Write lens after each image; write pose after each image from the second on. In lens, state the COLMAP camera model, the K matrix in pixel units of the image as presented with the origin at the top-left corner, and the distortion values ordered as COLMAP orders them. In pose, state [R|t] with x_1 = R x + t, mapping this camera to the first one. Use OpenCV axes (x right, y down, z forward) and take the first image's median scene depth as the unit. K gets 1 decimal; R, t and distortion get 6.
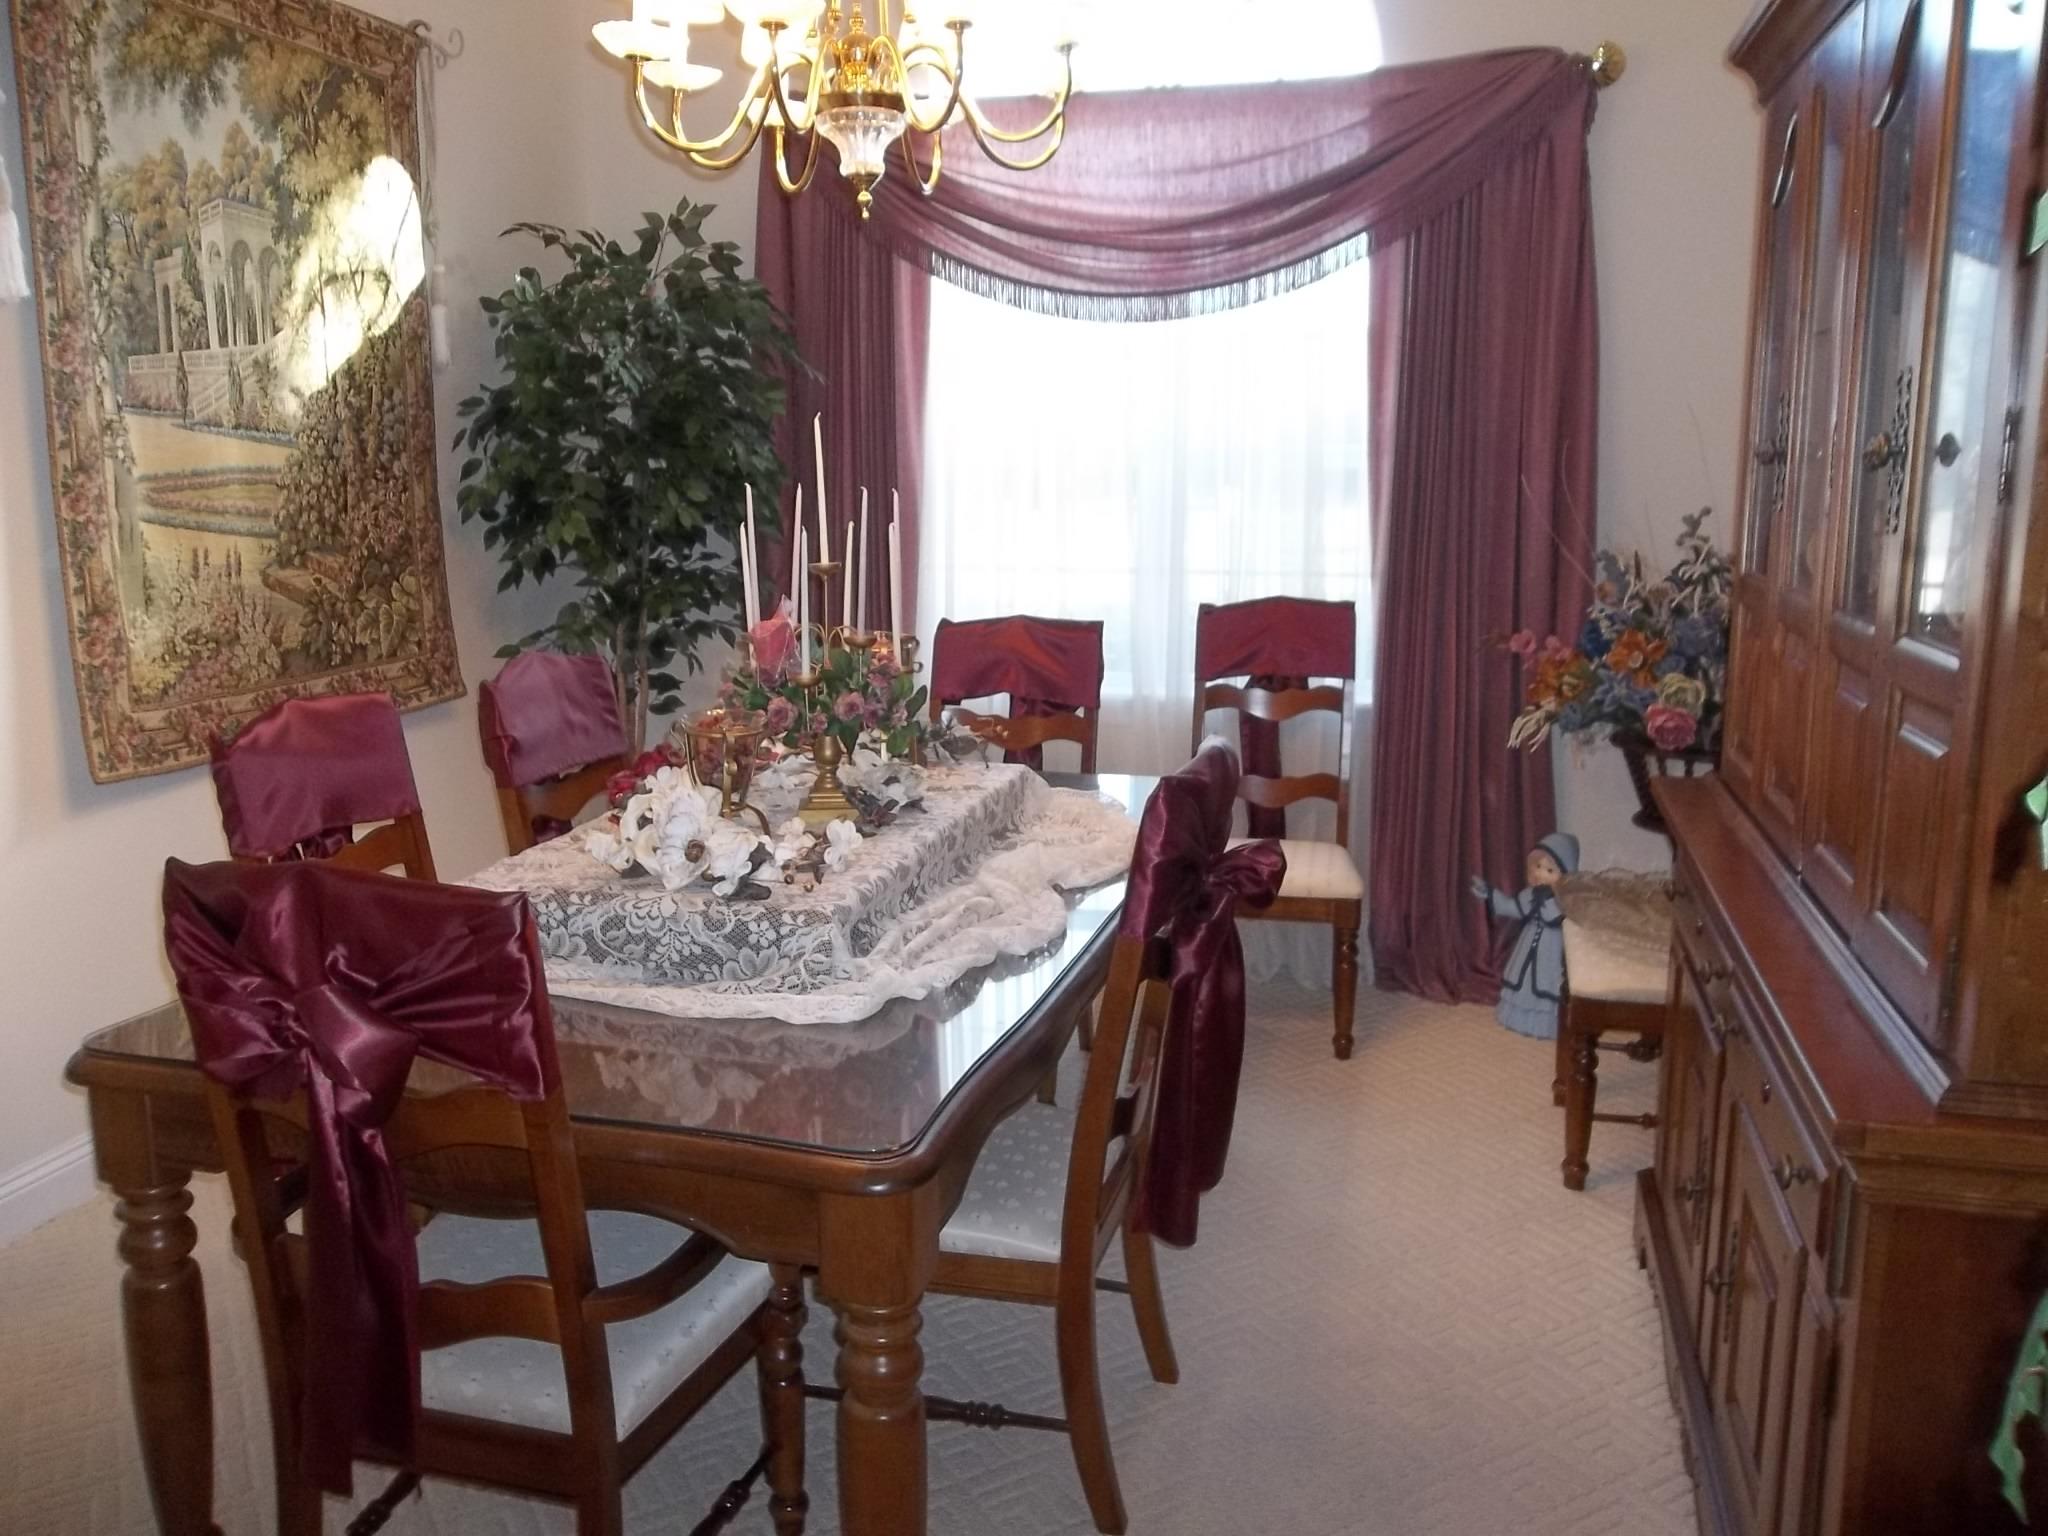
lens RADIAL K [[1643.0, 0, 1030.3], [0, 1643.0, 765.4], [0, 0, 1]] dist [-0.029650, 0.011703]
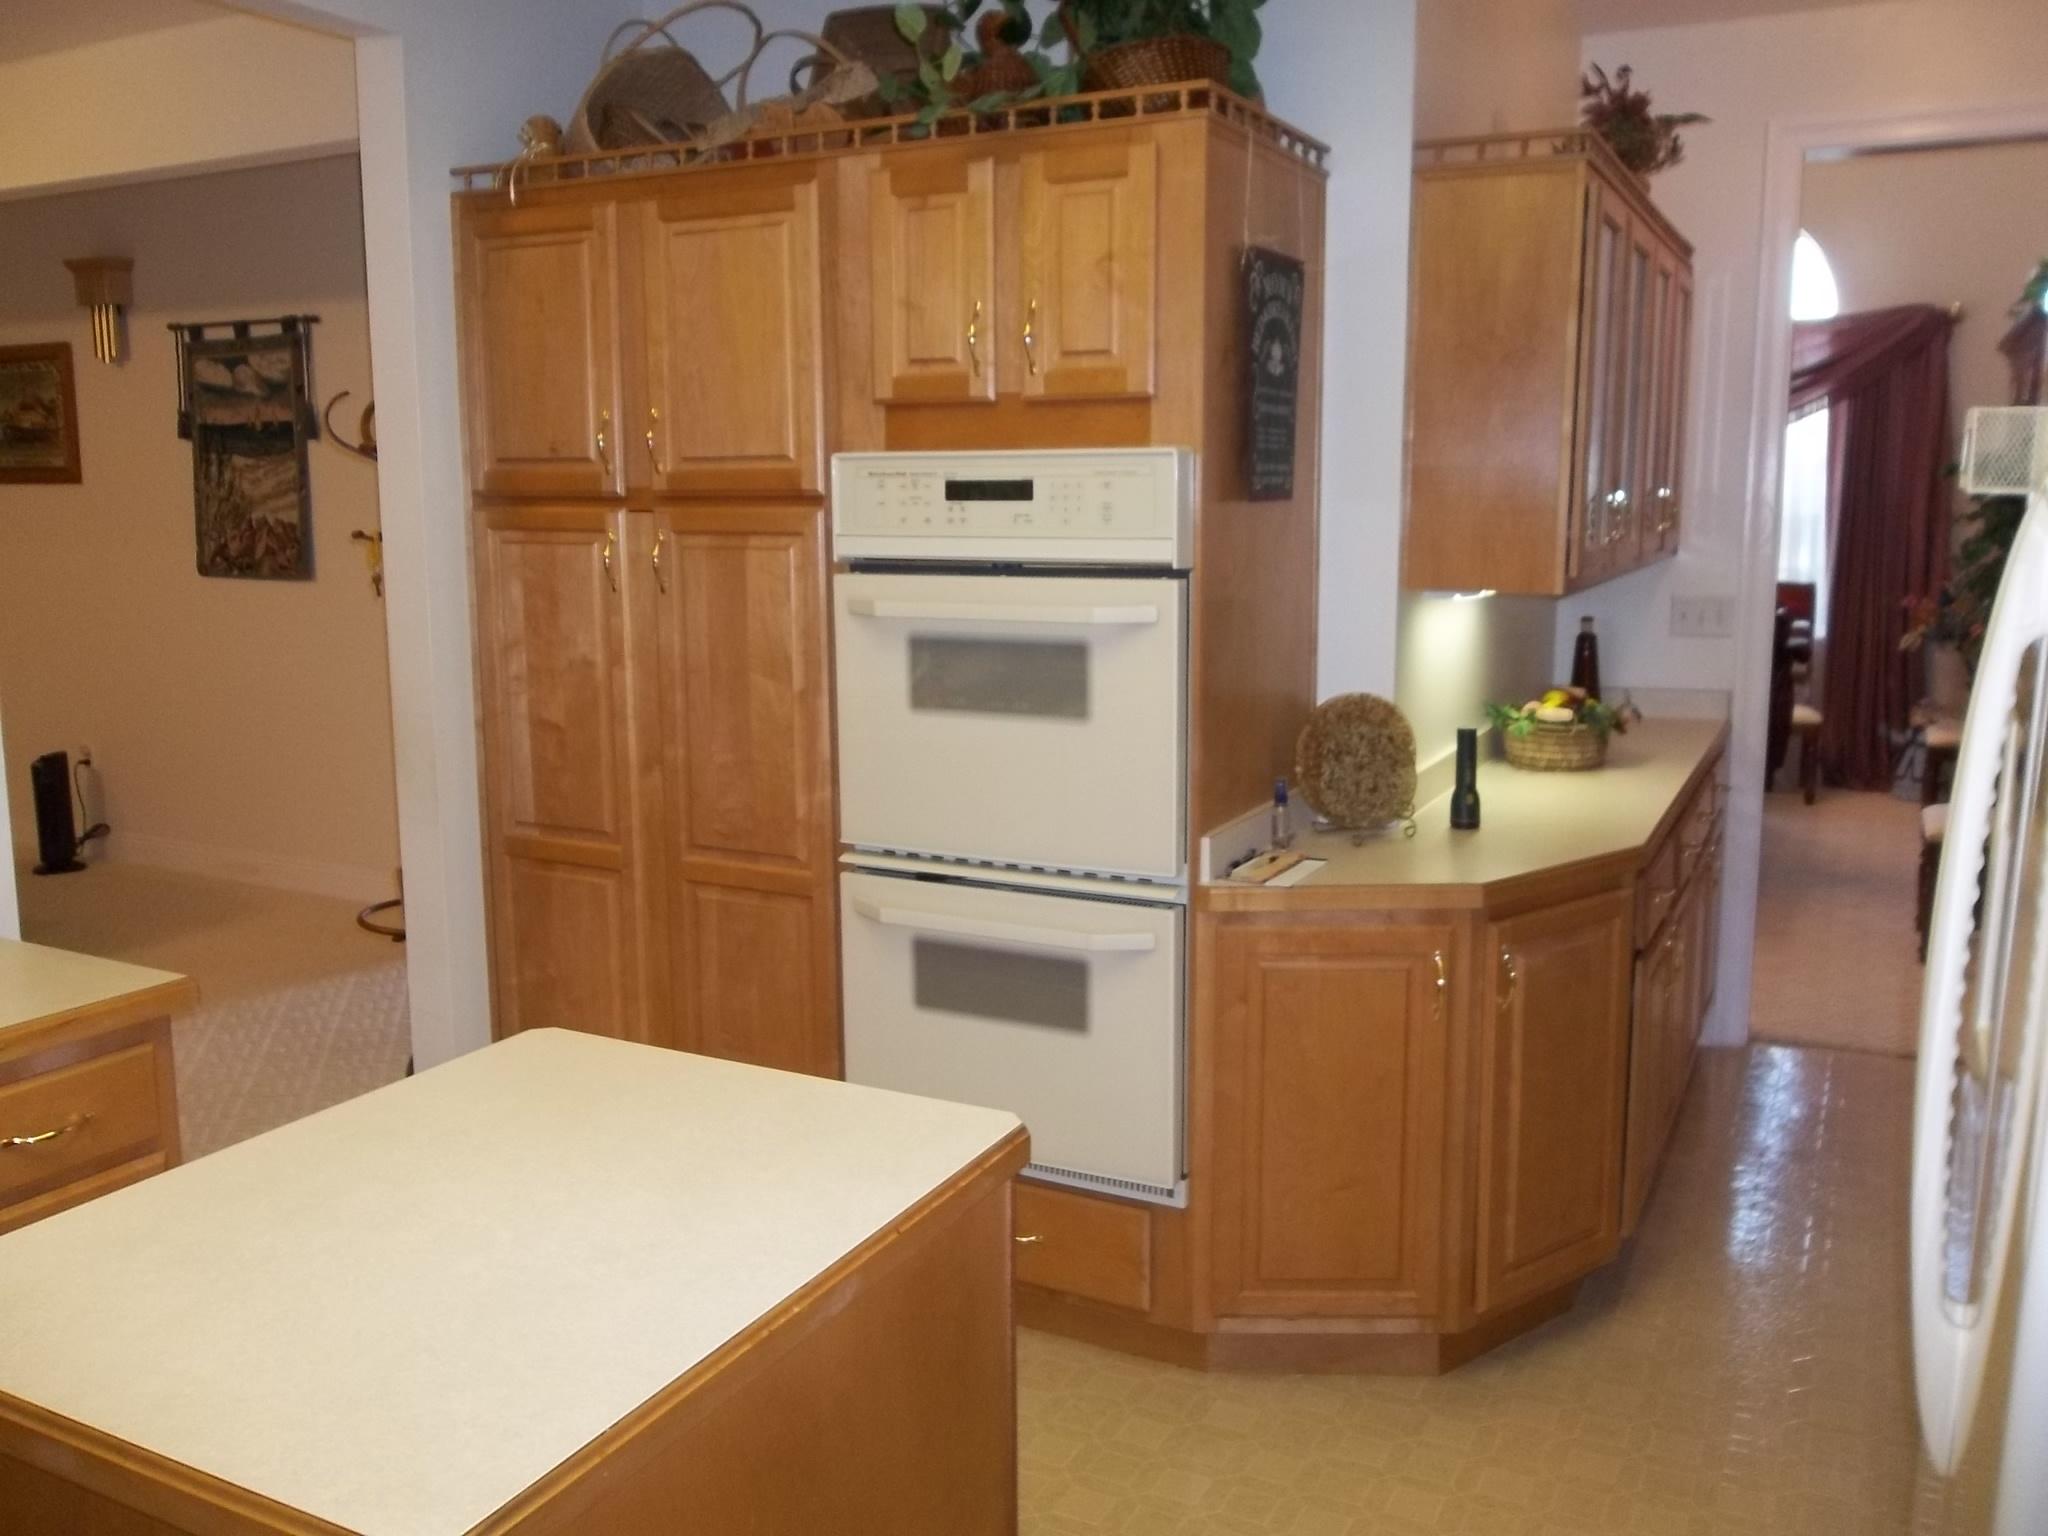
lens RADIAL K [[1643.0, 0, 1090.0], [0, 1643.0, 763.7], [0, 0, 1]] dist [-0.029650, 0.011703]
pose [[0.983929, 0.023551, -0.177001, -0.326916], [-0.029951, 0.998987, -0.033571, 0.221409], [0.176032, 0.038332, 0.983638, -1.133599]]
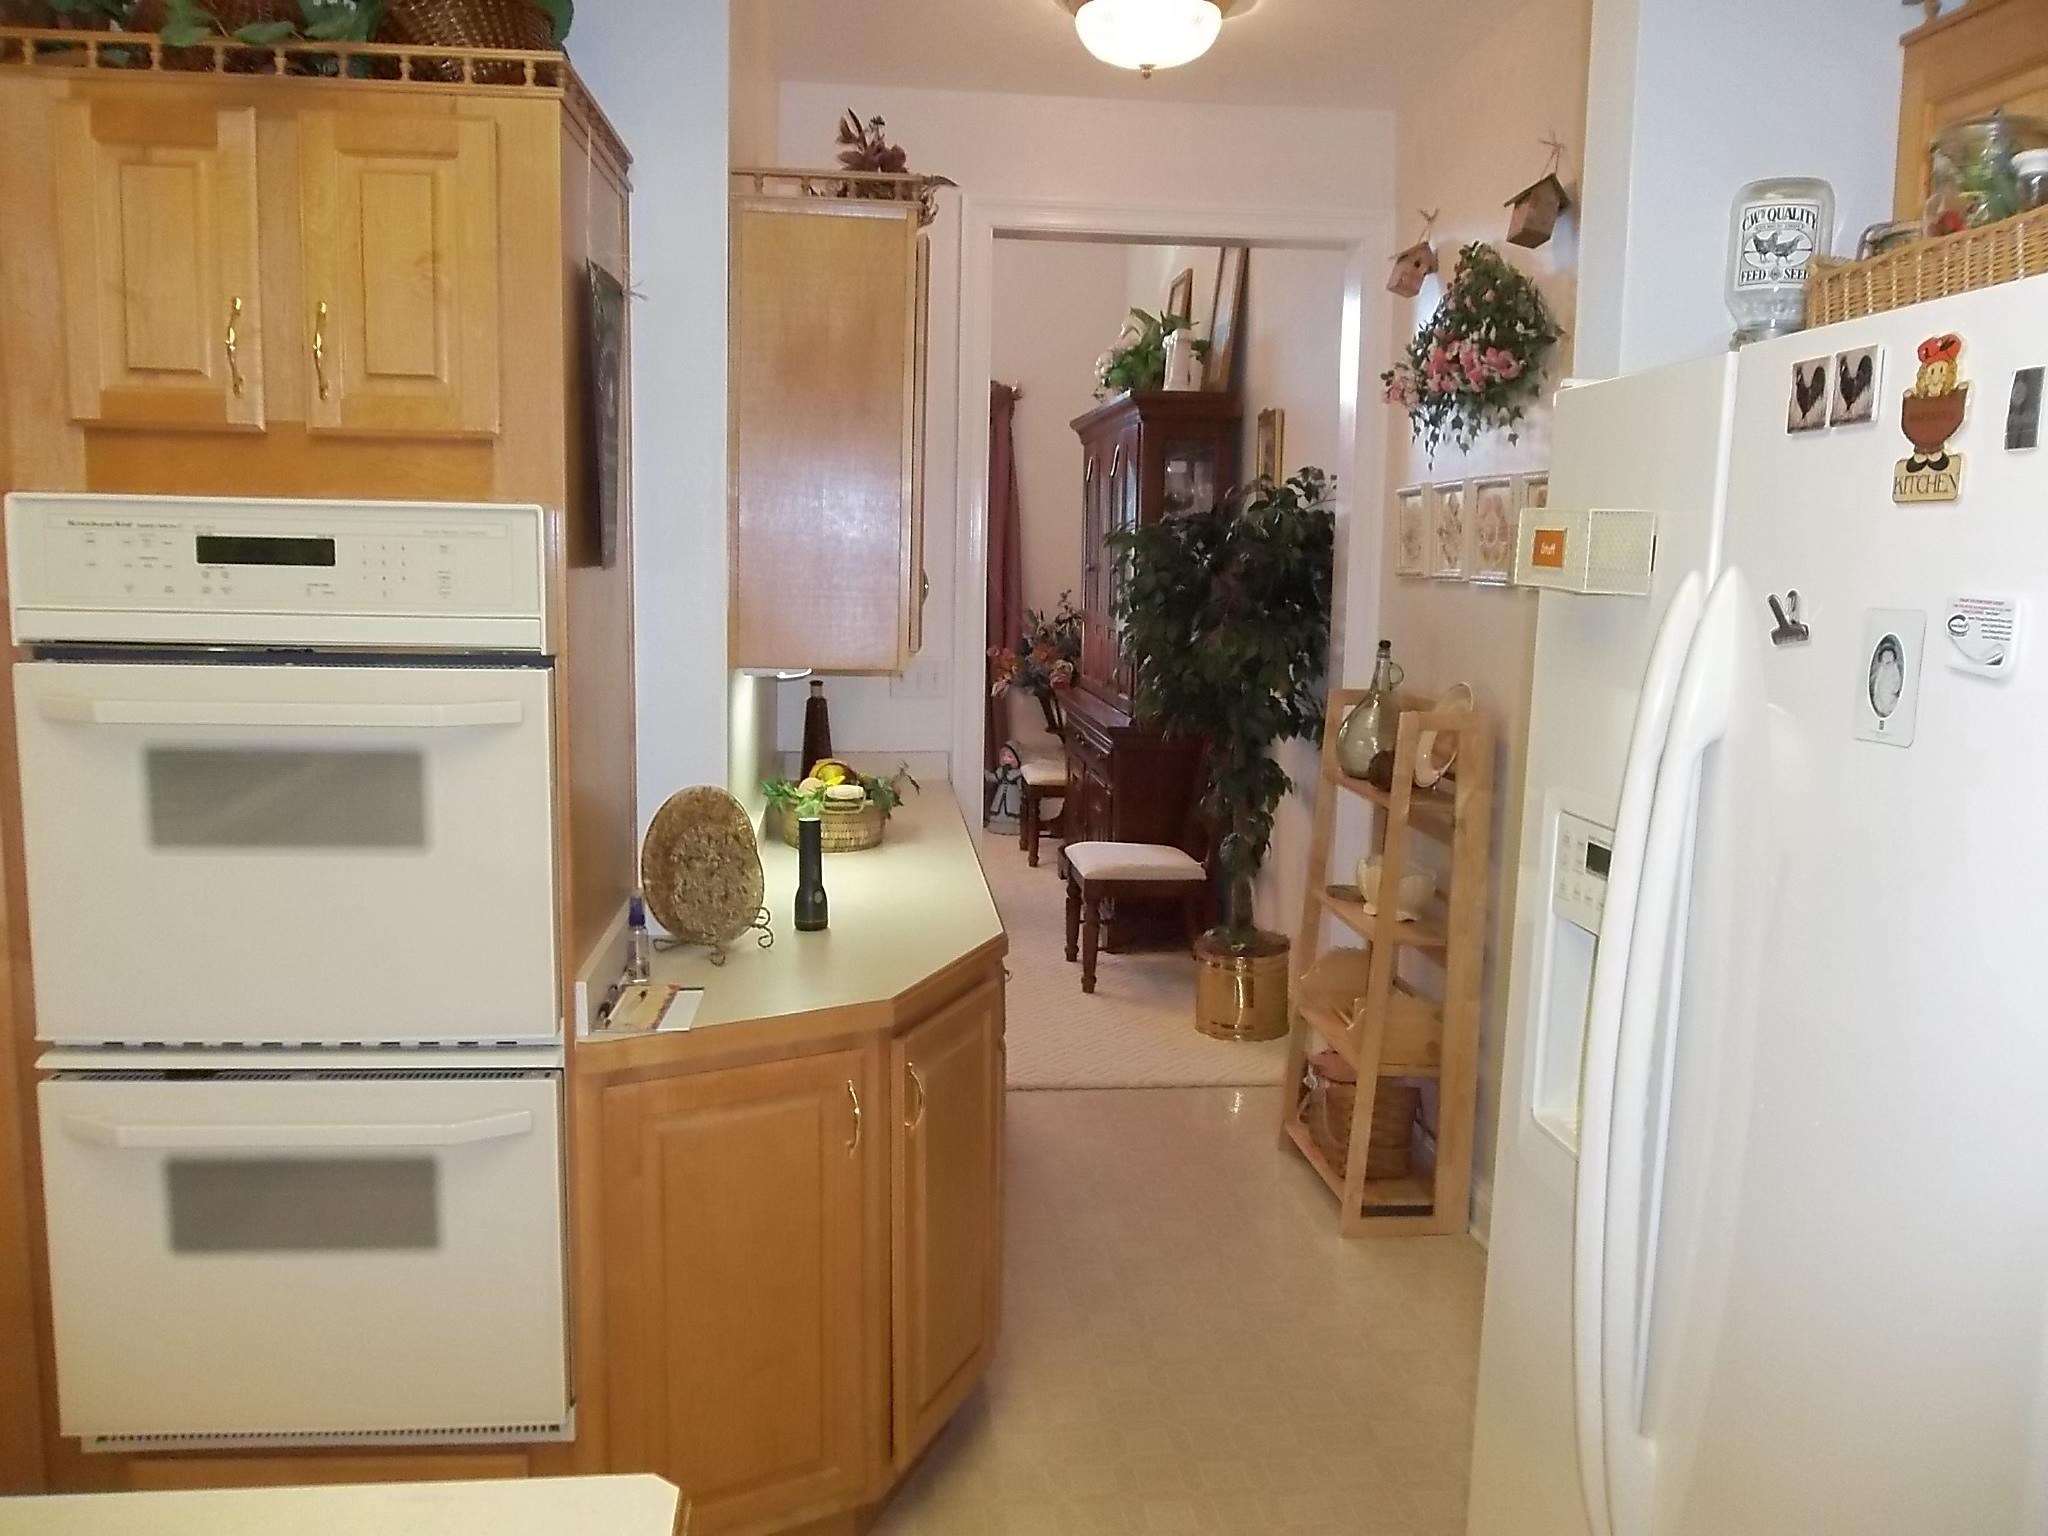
lens RADIAL K [[1643.0, 0, 1032.7], [0, 1643.0, 767.7], [0, 0, 1]] dist [-0.029650, 0.011703]
pose [[0.932520, -0.029754, 0.359890, -0.440287], [0.051643, 0.997344, -0.051358, 0.195088], [-0.357406, 0.066478, 0.931580, -1.039033]]
